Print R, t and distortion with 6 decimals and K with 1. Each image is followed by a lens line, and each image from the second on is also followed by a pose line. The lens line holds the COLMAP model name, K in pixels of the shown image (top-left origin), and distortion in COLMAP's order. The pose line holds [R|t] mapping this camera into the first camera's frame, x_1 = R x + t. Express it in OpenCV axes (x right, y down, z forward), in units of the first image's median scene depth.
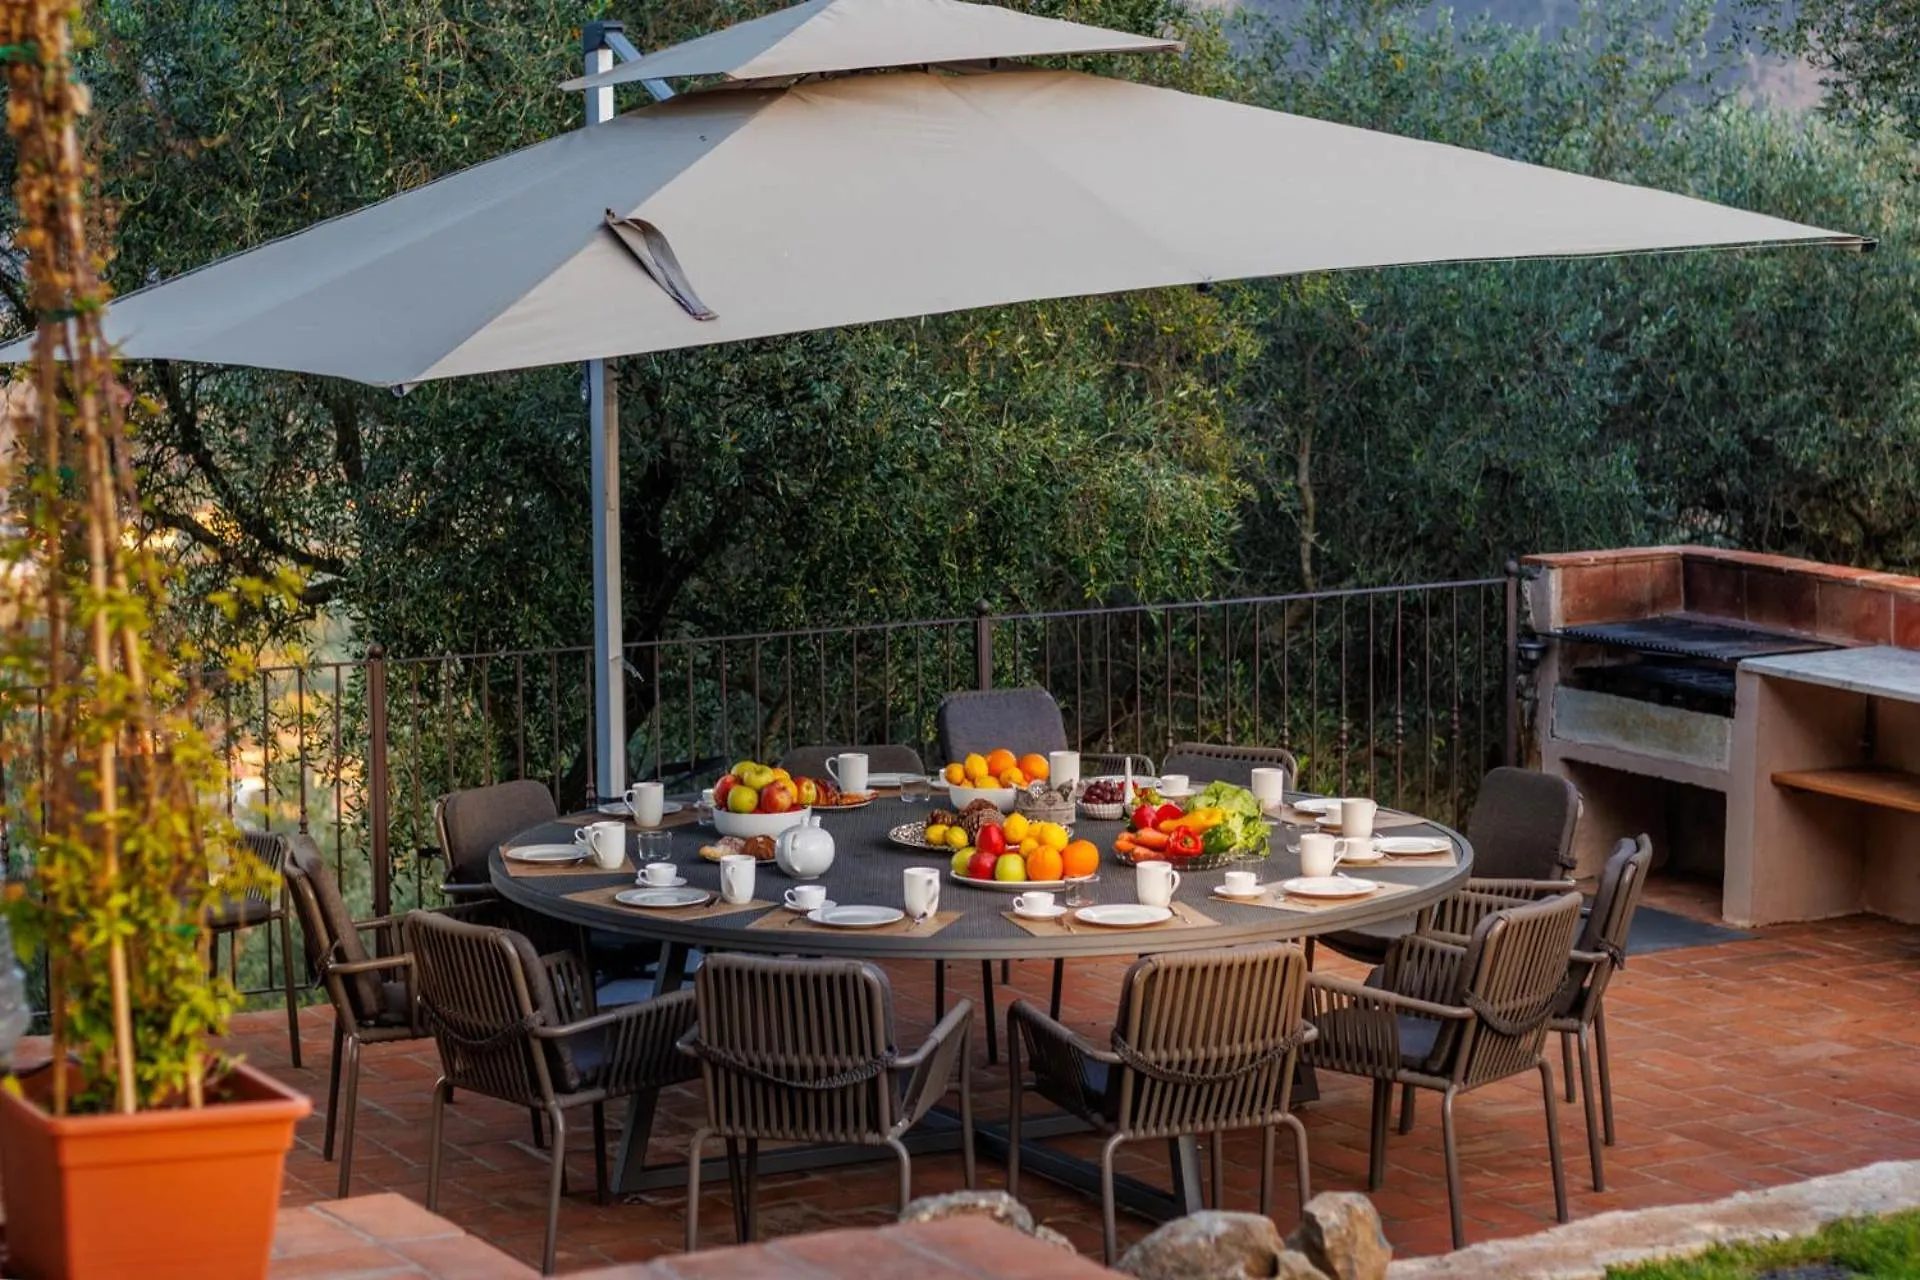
lens RADIAL K [[4557.4, 0, 959.4], [0, 4557.4, 638.2], [0, 0, 1]] dist [-0.135810, 0.000000]
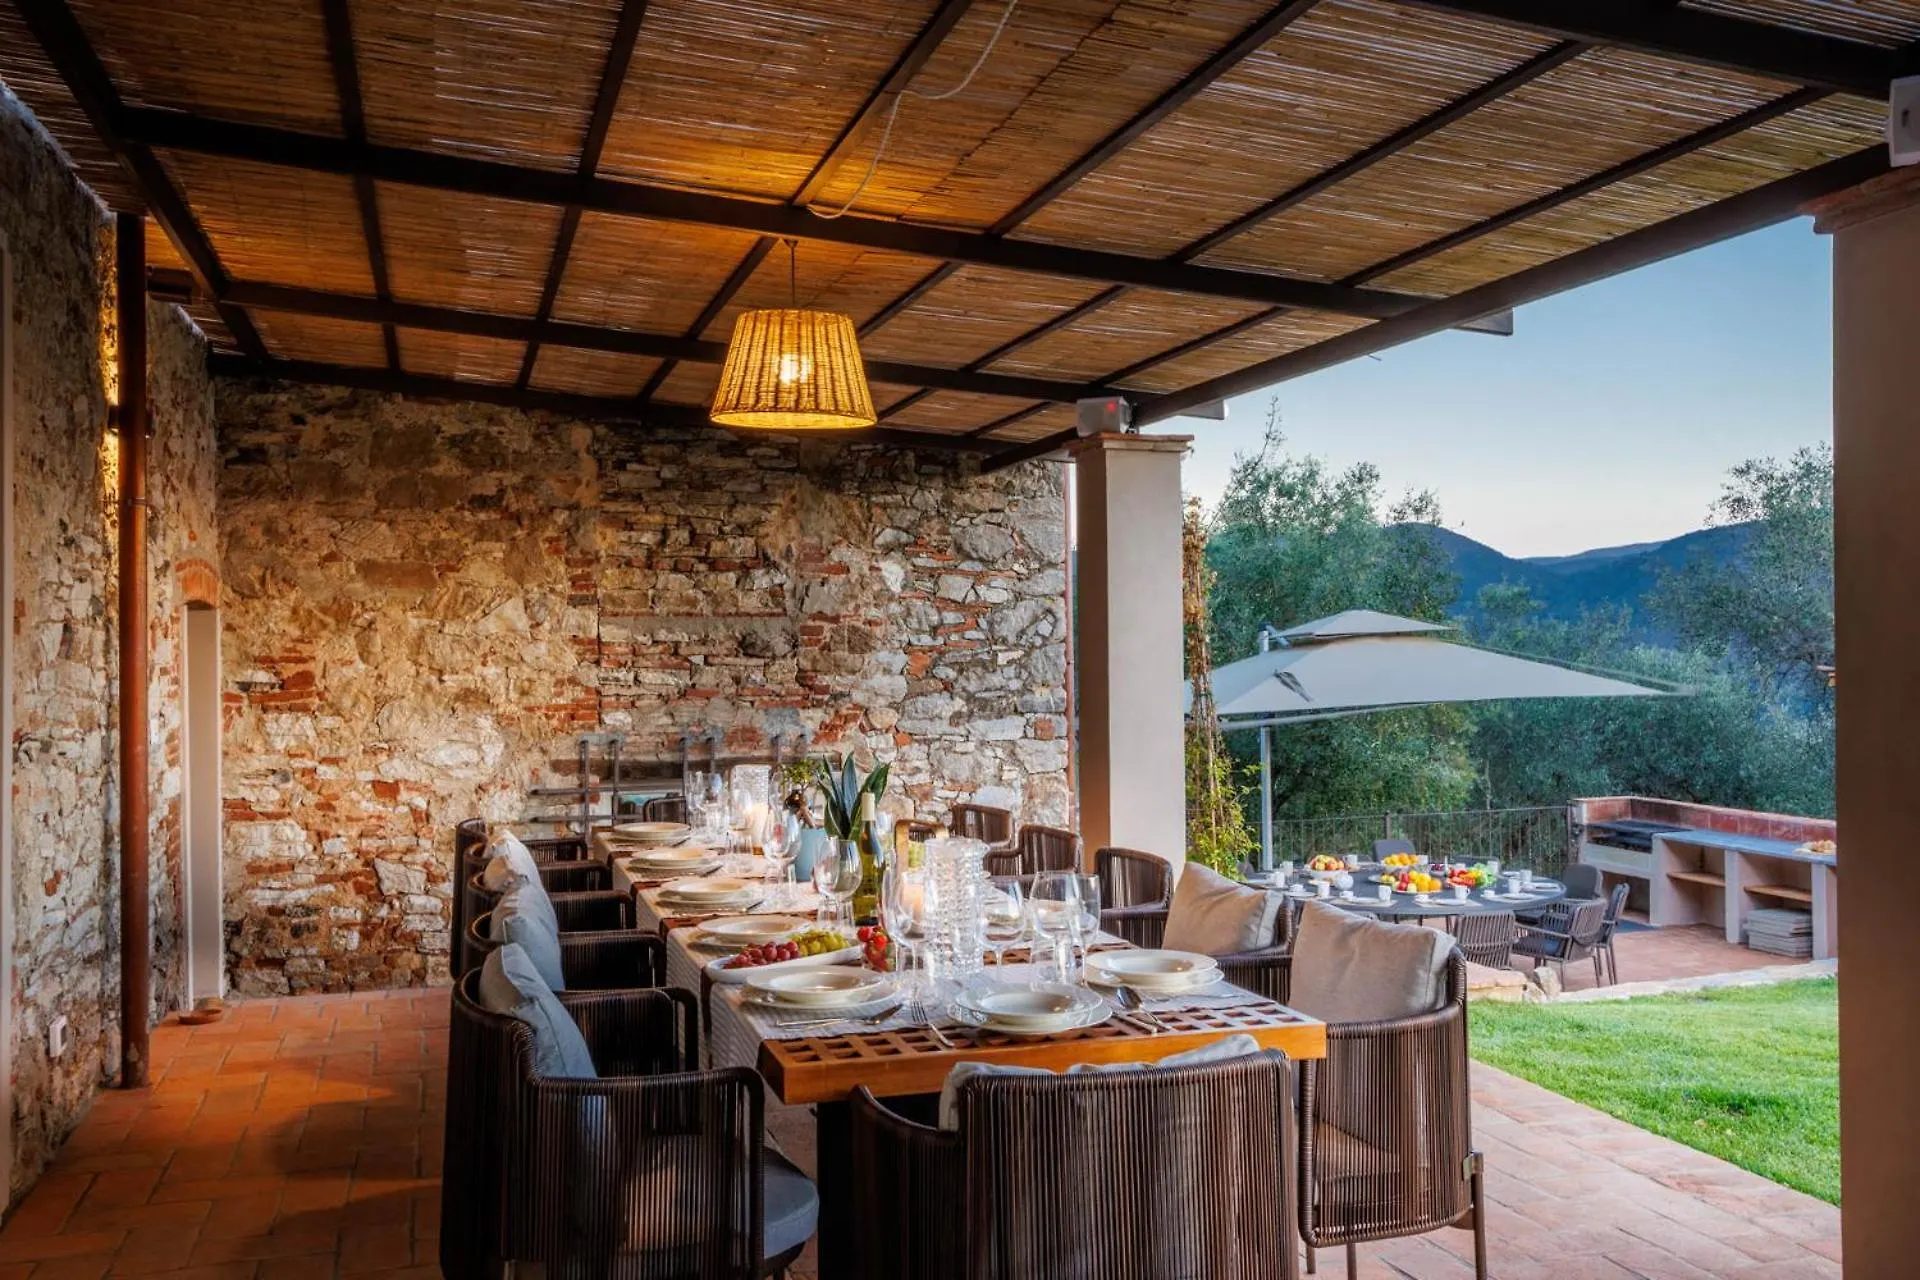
lens RADIAL K [[1662.2, 0, 952.9], [0, 1662.2, 645.1], [0, 0, 1]] dist [-0.004674, 0.010412]
pose [[0.976718, -0.009122, -0.214335, -0.042169], [-0.017582, 0.992331, -0.122352, 0.025027], [0.213807, 0.123272, 0.969067, -0.164909]]
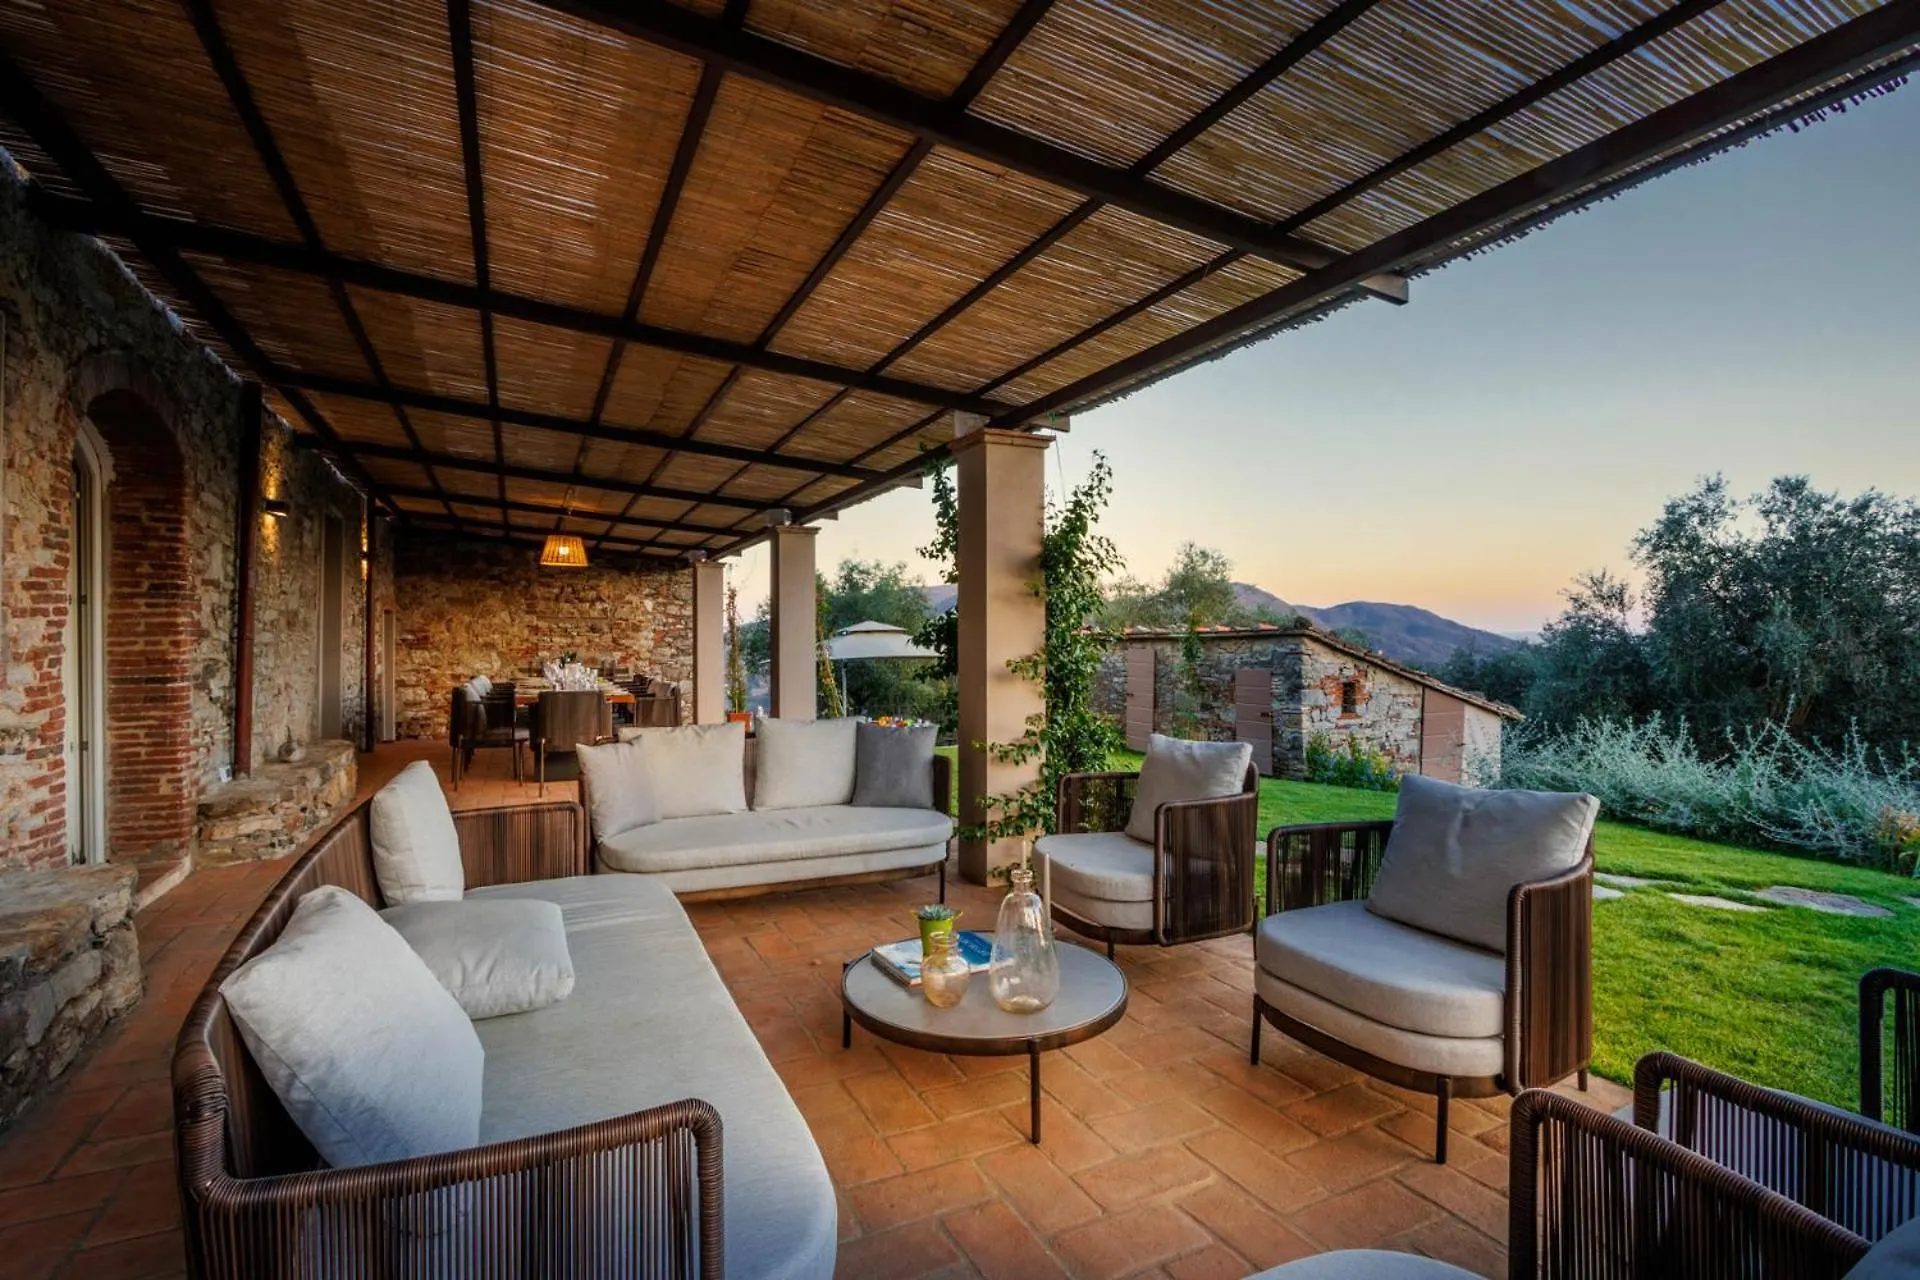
lens RADIAL K [[931.0, 0, 970.4], [0, 931.0, 640.3], [0, 0, 1]] dist [-0.012951, 0.003926]
pose [[0.998125, 0.001793, -0.061182, 0.234149], [-0.009482, 0.992034, -0.125611, 0.088190], [0.060470, 0.125956, 0.990191, -0.566489]]
